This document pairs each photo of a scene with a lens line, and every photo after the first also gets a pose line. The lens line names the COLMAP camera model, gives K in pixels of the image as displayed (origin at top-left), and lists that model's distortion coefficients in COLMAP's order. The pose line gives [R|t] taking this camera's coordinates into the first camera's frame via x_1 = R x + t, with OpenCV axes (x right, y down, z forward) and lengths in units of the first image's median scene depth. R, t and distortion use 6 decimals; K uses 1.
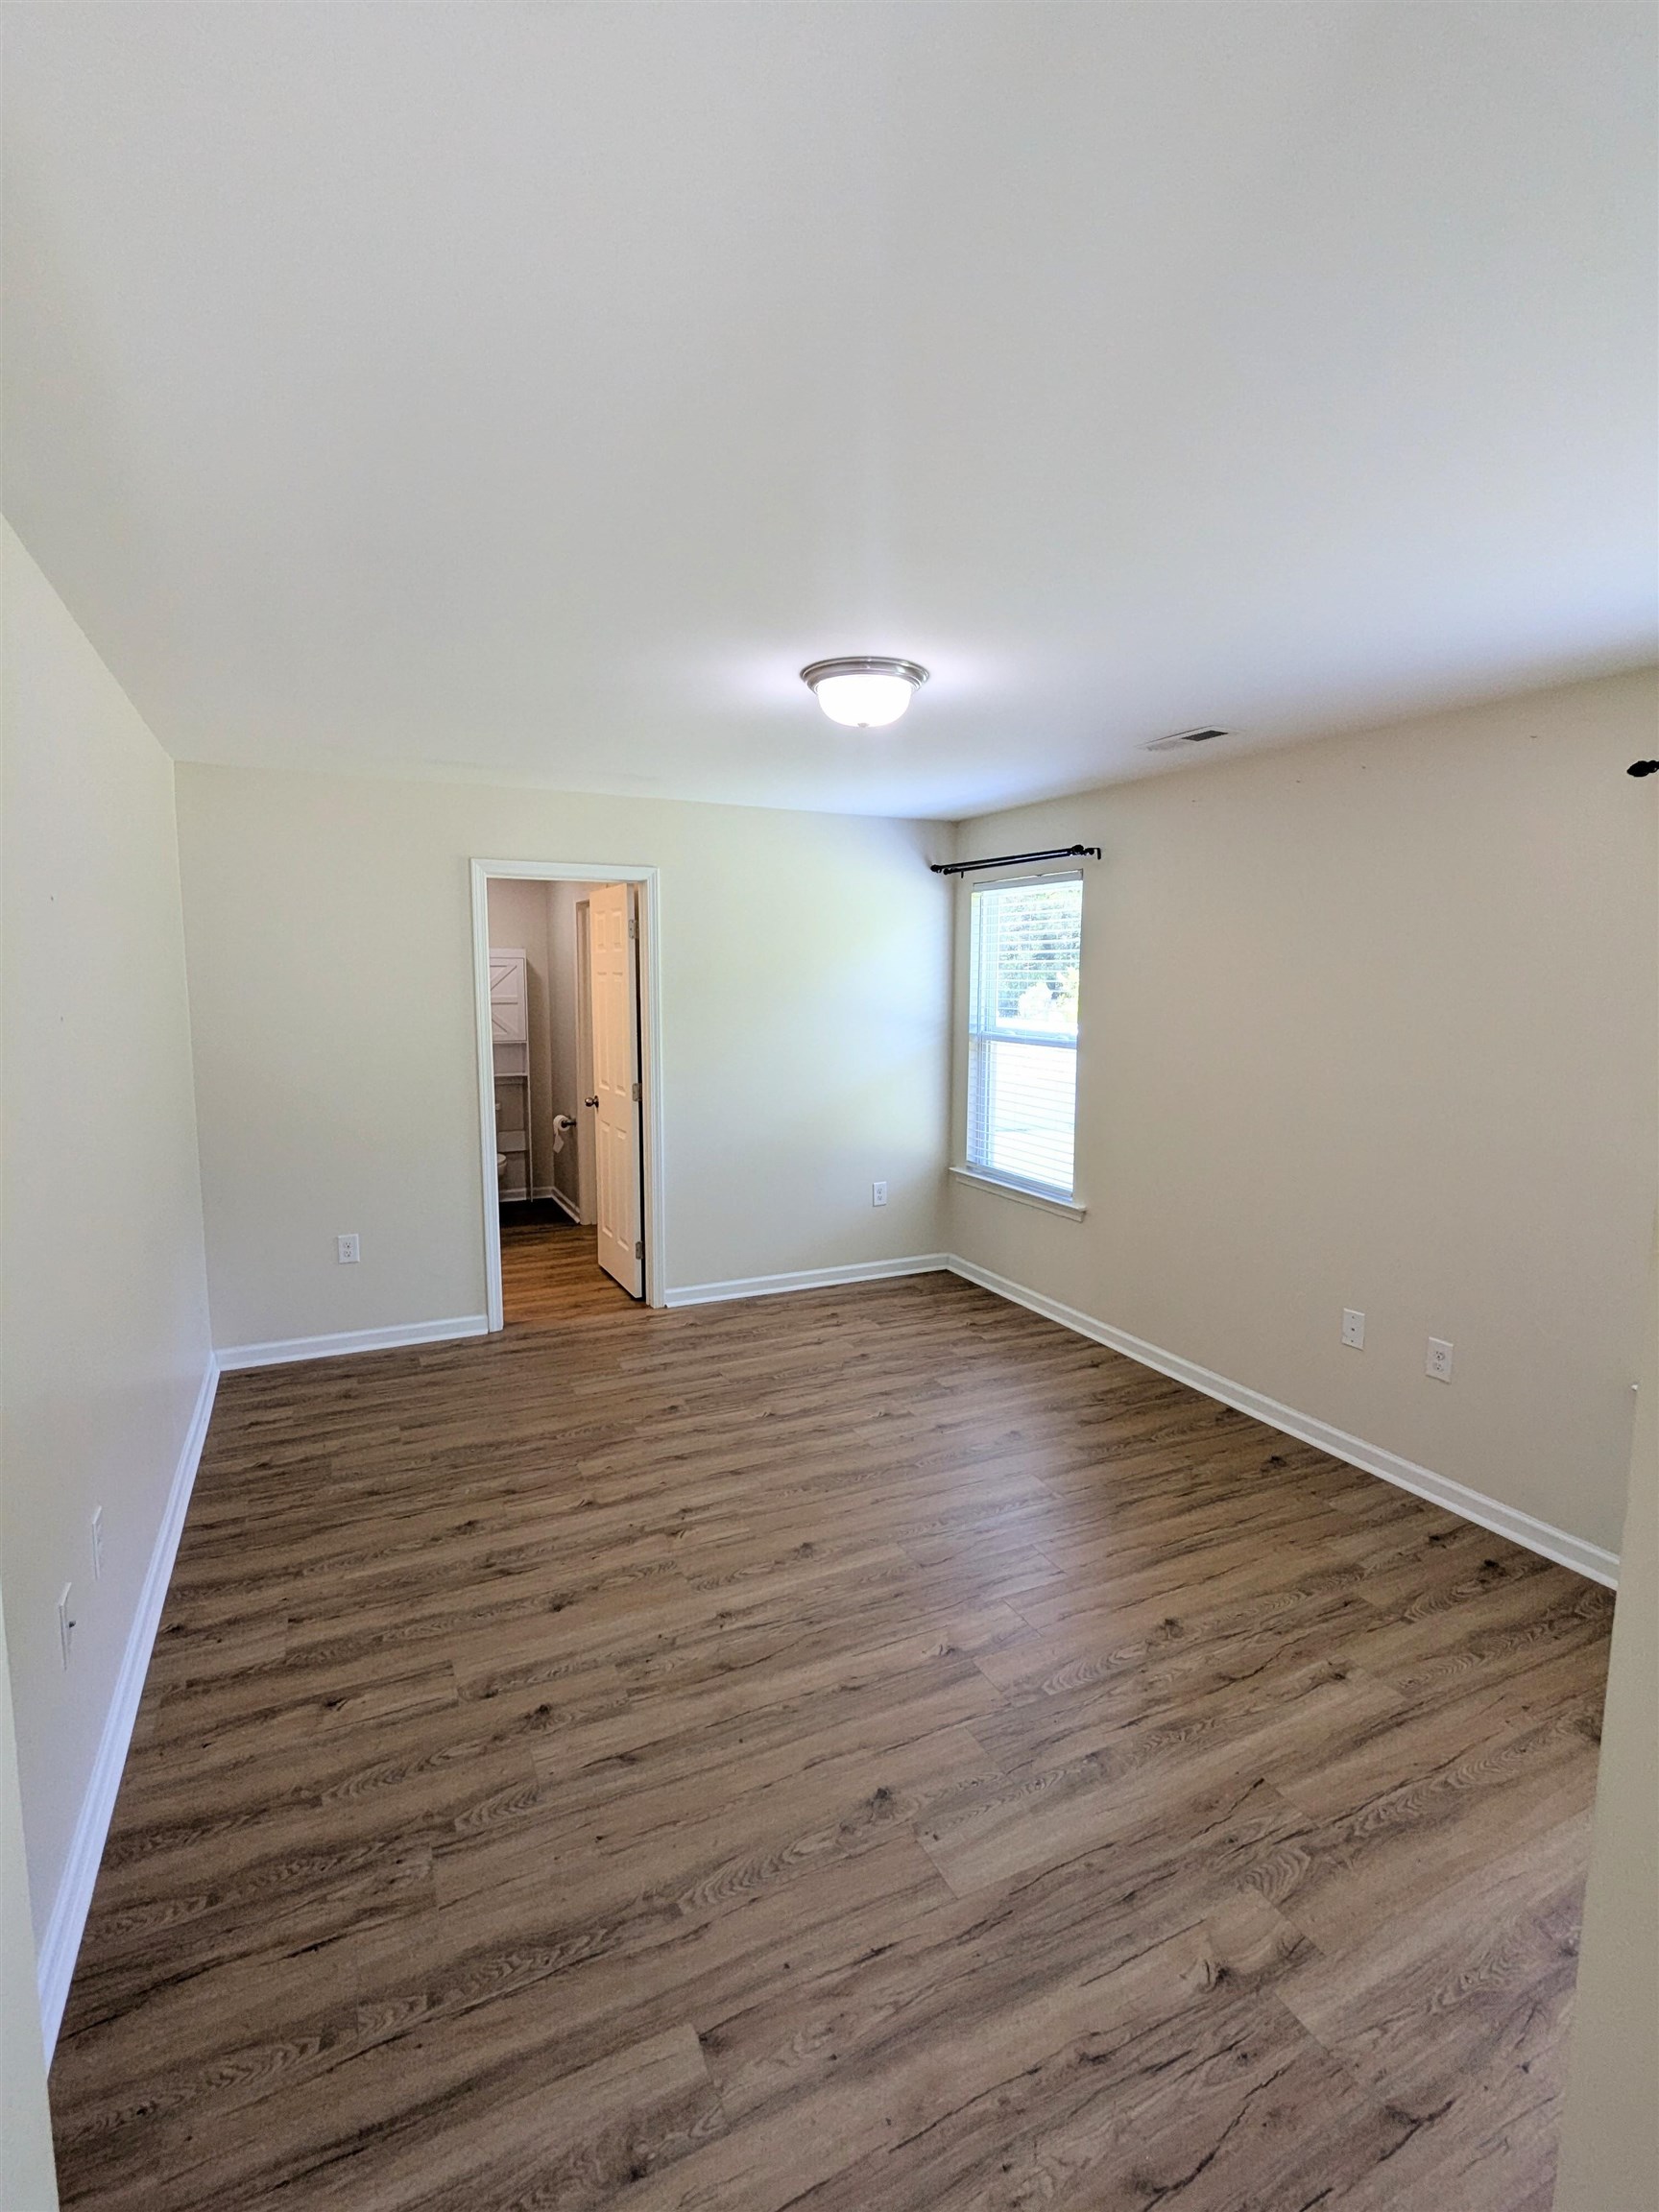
lens RADIAL K [[1047.3, 0, 831.4], [0, 1047.3, 1101.9], [0, 0, 1]] dist [-0.000686, 0.000869]
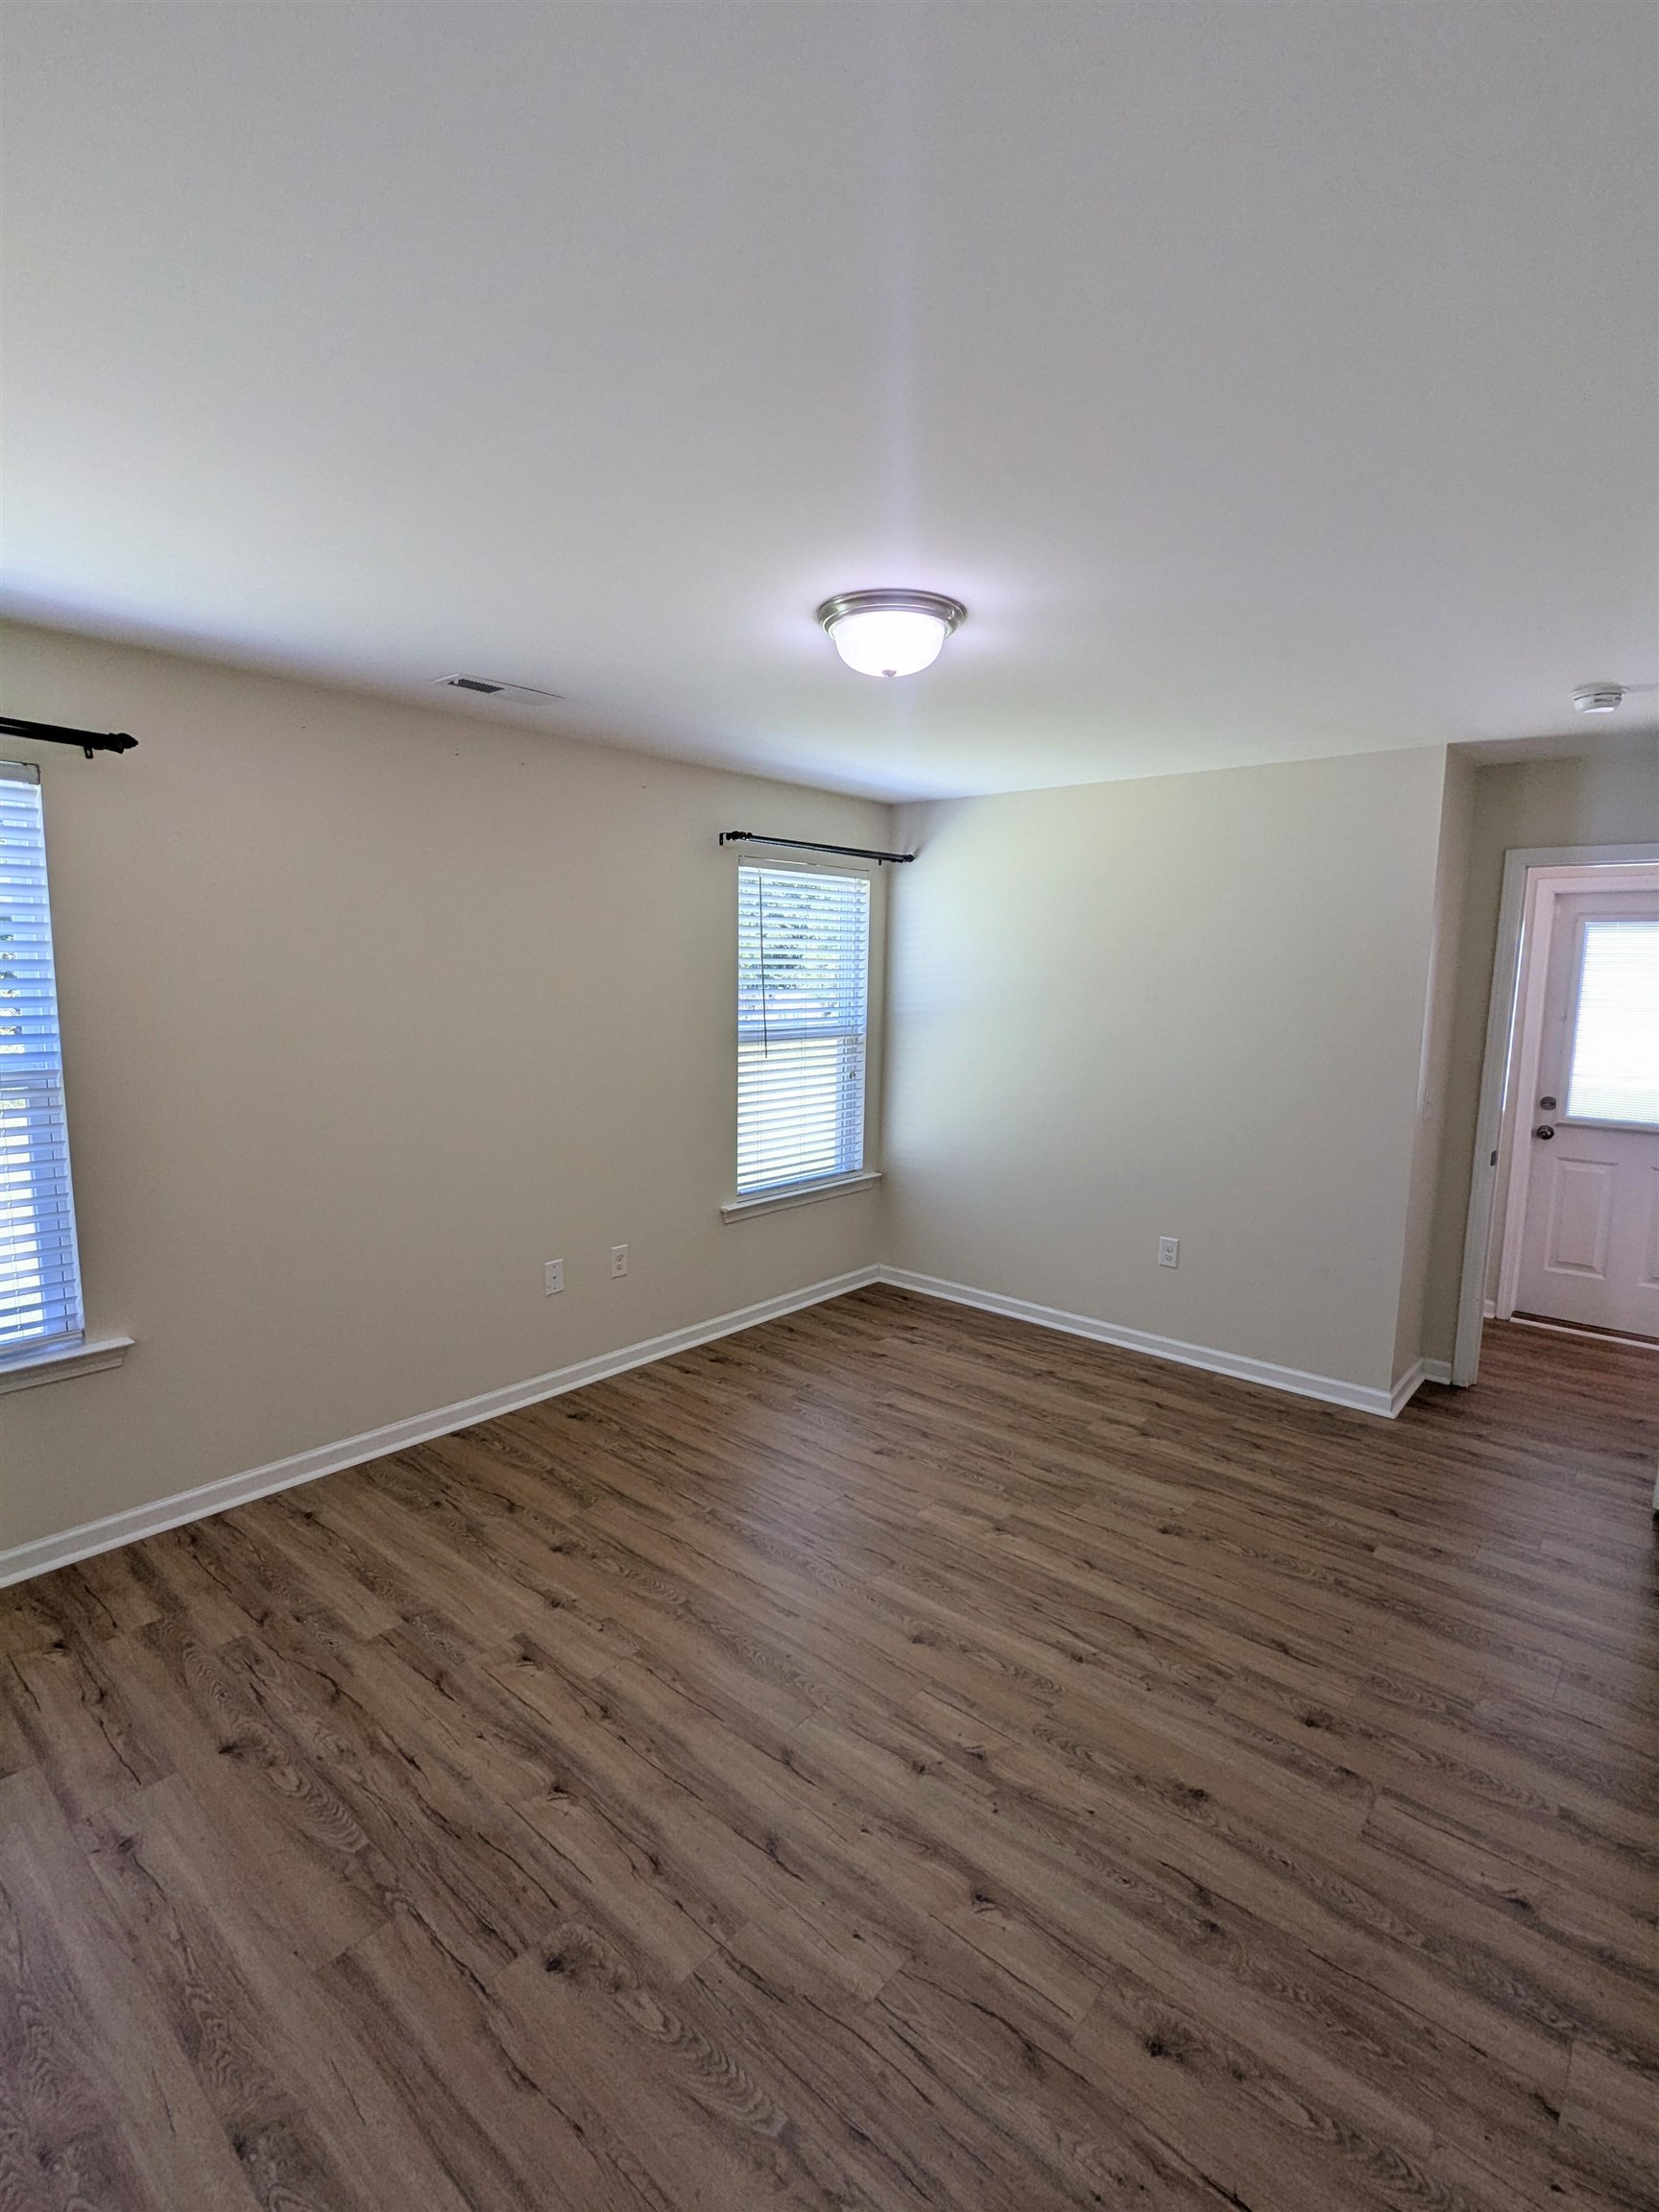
lens RADIAL K [[1047.3, 0, 831.4], [0, 1047.3, 1101.9], [0, 0, 1]] dist [-0.000686, 0.000869]
pose [[-0.392313, -0.133630, 0.910073, -0.722529], [0.094551, 0.978292, 0.184405, -0.170331], [-0.914959, 0.158393, -0.371162, 1.327769]]
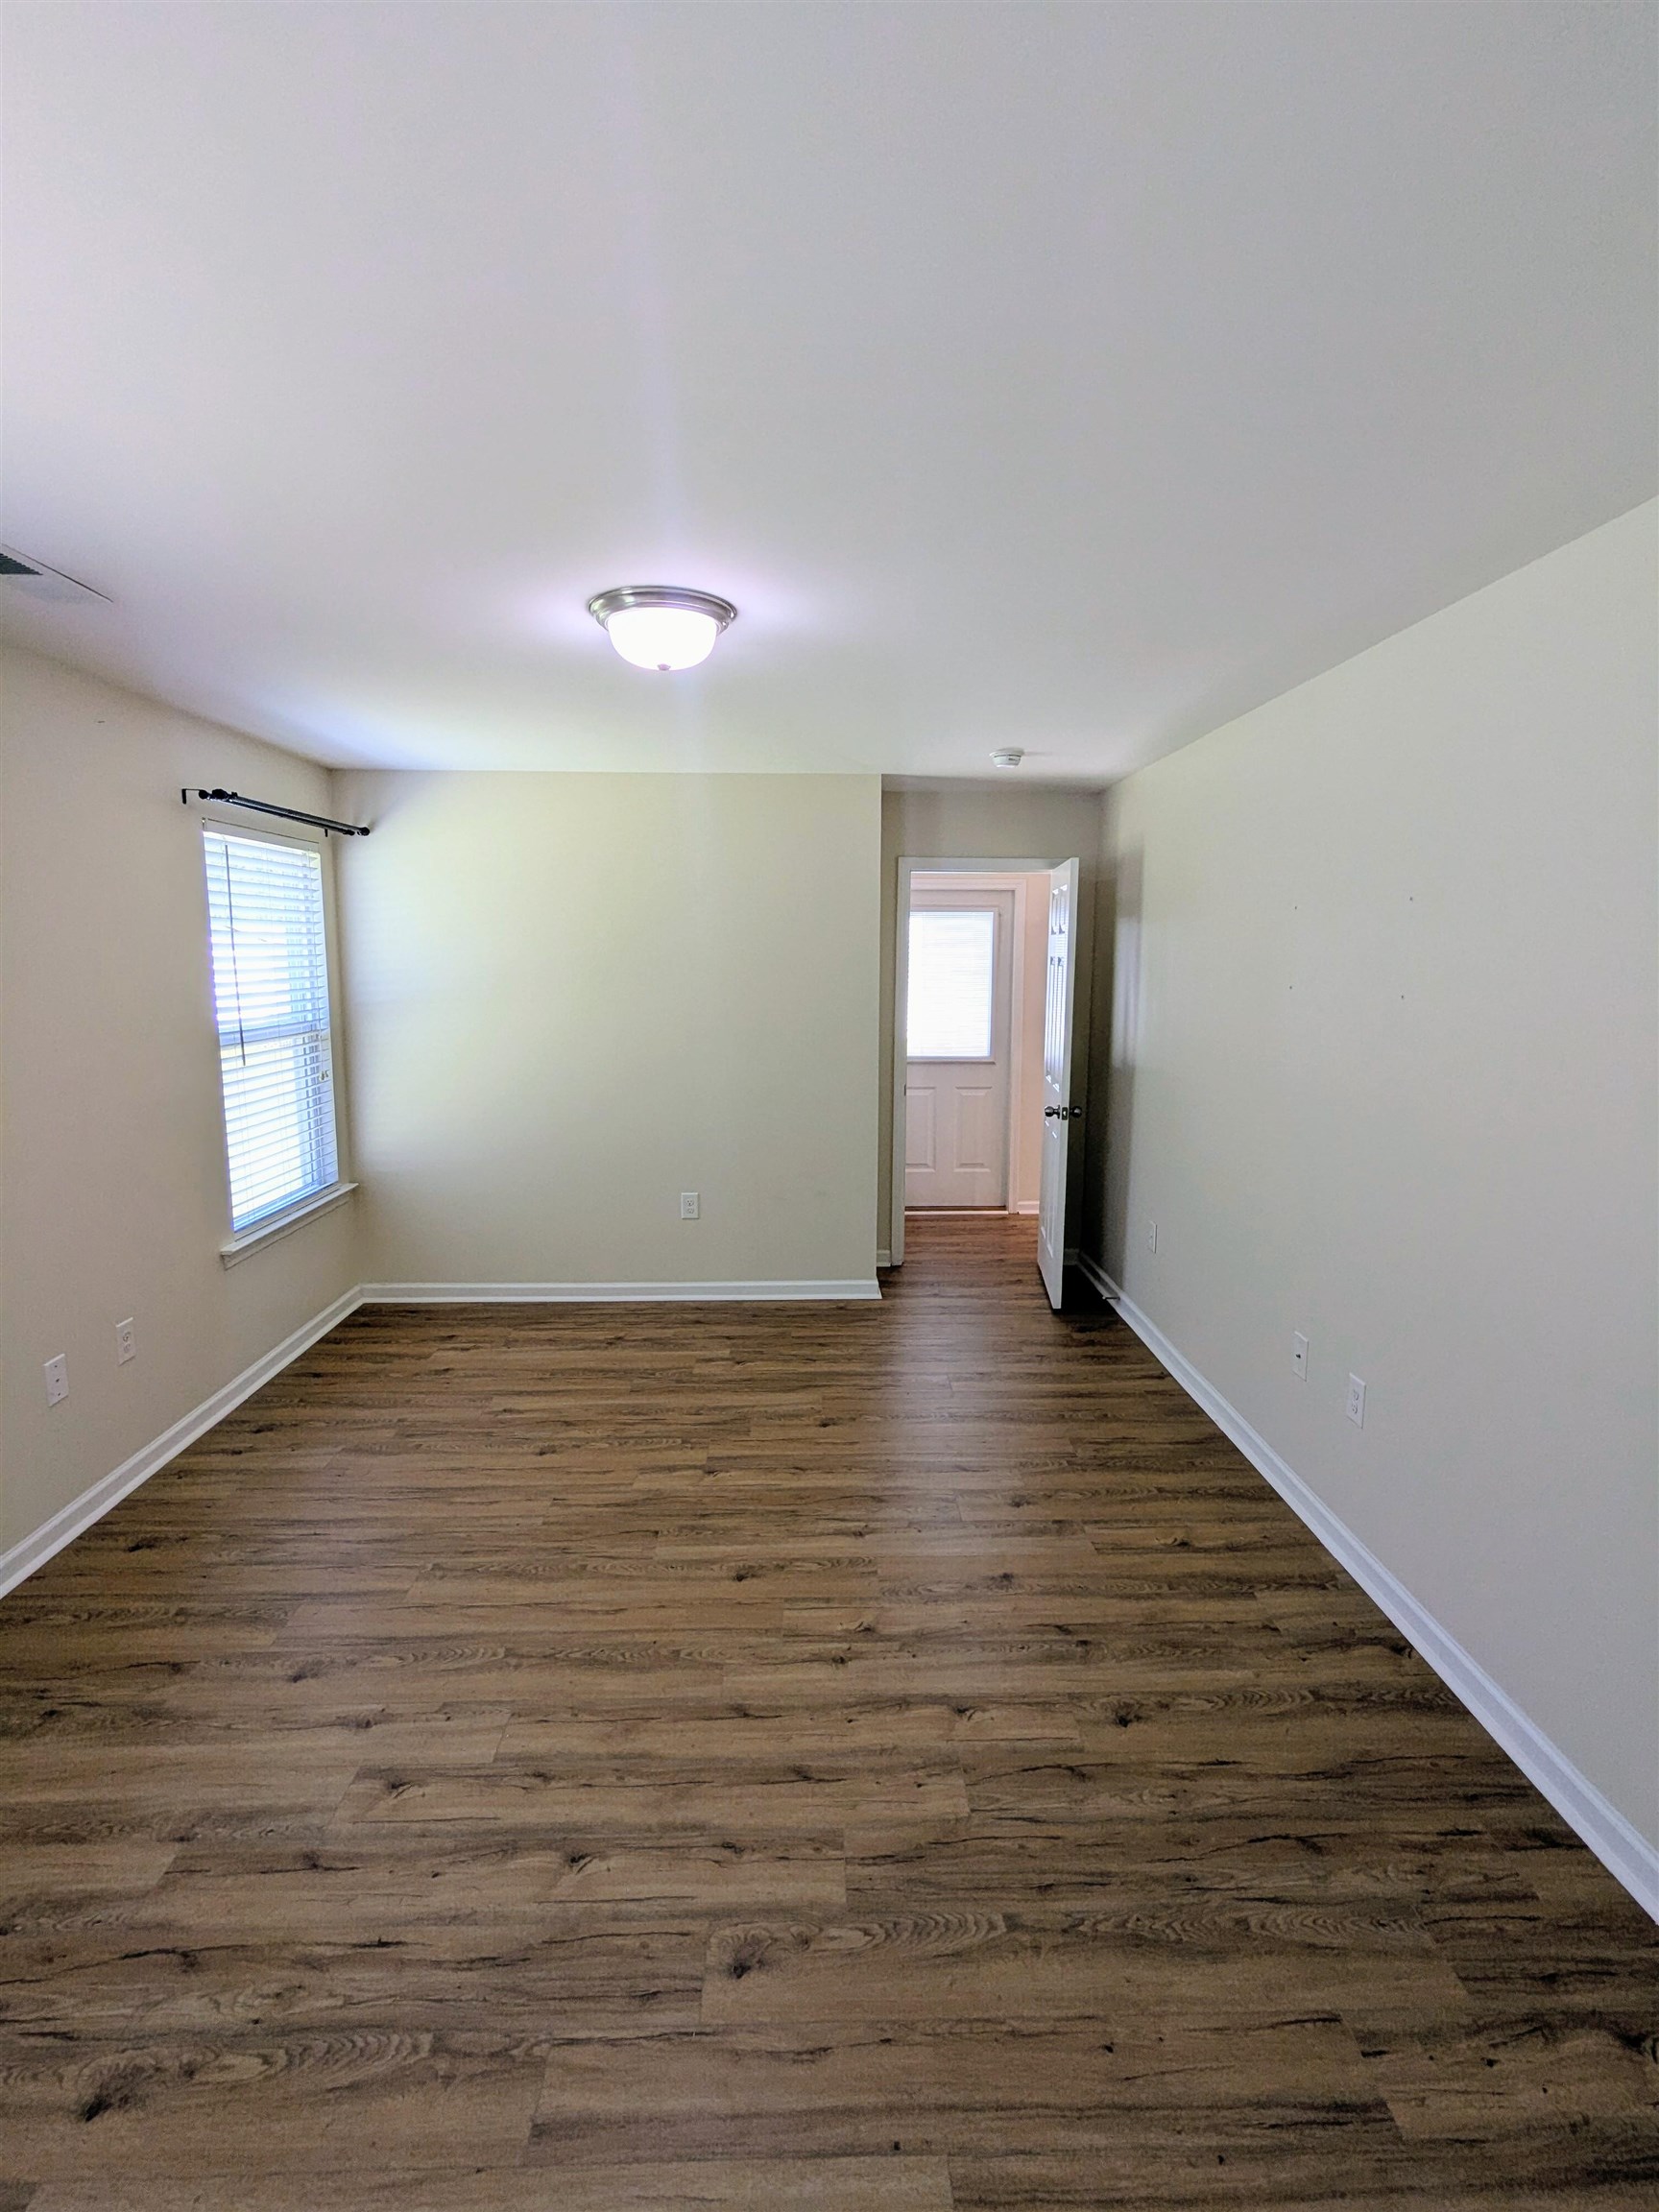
lens RADIAL K [[1047.3, 0, 831.4], [0, 1047.3, 1101.9], [0, 0, 1]] dist [-0.000686, 0.000869]
pose [[-0.912339, -0.068366, 0.403689, -0.444879], [0.040871, 0.965830, 0.255935, -0.214208], [-0.407392, 0.249998, -0.878369, 1.691302]]
